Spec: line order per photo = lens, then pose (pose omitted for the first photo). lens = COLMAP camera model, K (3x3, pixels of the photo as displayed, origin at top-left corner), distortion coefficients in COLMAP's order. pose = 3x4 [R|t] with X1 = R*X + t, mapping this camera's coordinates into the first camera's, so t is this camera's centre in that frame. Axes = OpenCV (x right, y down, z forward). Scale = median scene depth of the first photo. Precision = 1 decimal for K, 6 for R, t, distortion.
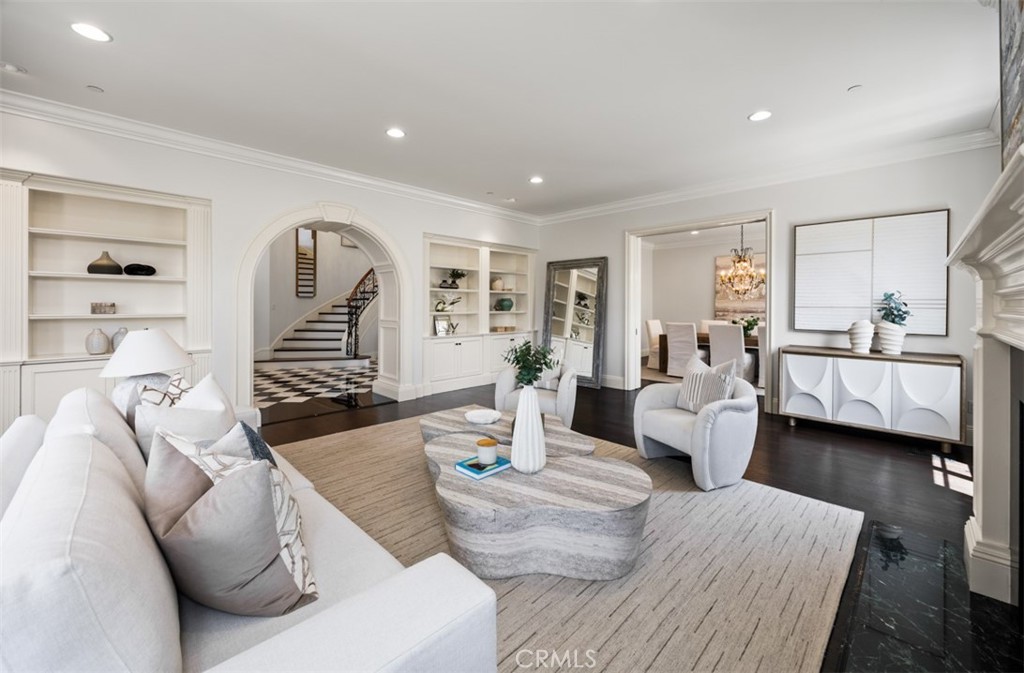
lens RADIAL K [[403.0, 0, 483.4], [0, 403.0, 305.6], [0, 0, 1]] dist [-0.000675, -0.000026]
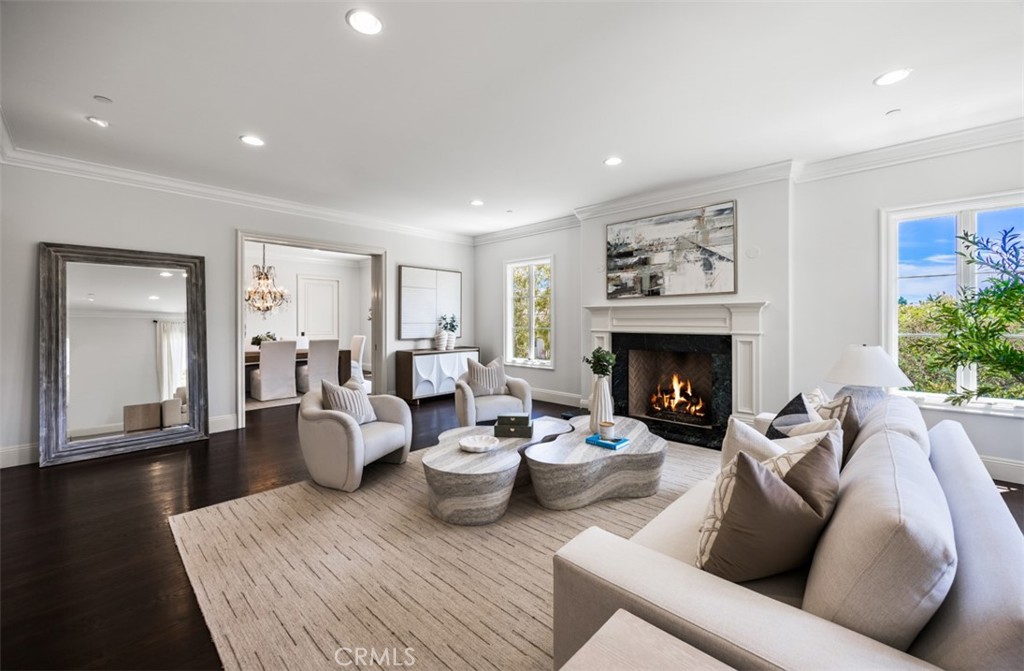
lens RADIAL K [[411.2, 0, 512.5], [0, 411.2, 322.3], [0, 0, 1]] dist [-0.002043, -0.000142]
pose [[-0.066245, -0.008556, 0.997767, -0.804651], [0.003668, 0.999954, 0.008819, -0.012588], [-0.997797, 0.004244, -0.066210, 0.831361]]
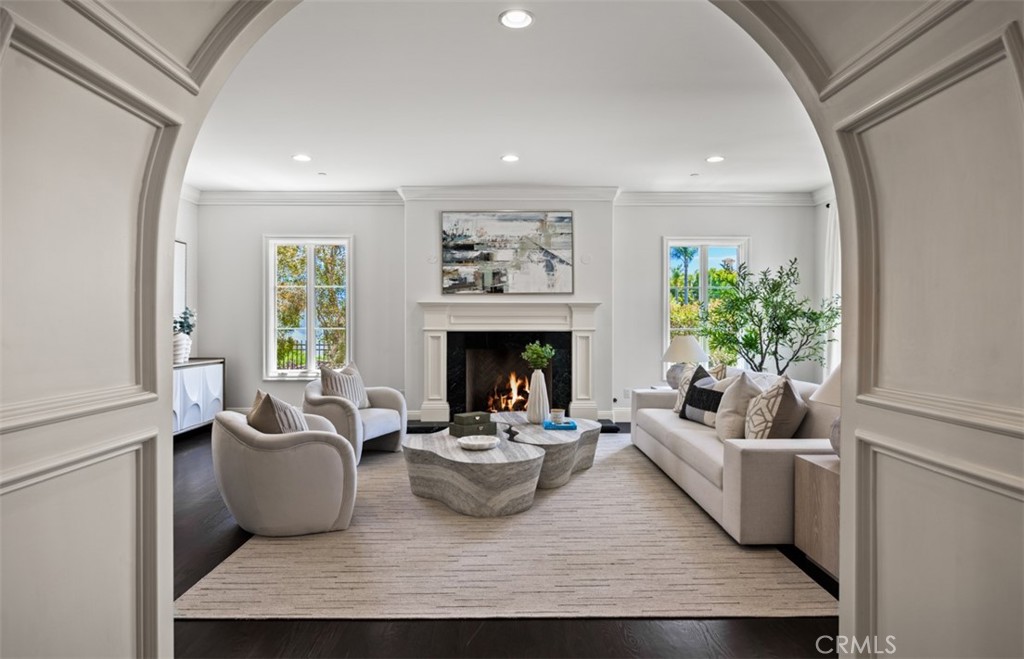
lens RADIAL K [[576.0, 0, 512.0], [0, 576.0, 329.5], [0, 0, 1]] dist [-0.001261, -0.000061]
pose [[-0.743527, -0.010733, 0.668620, -0.764737], [-0.002092, 0.999904, 0.013724, 0.005528], [-0.668703, 0.008806, -0.743477, 1.607976]]
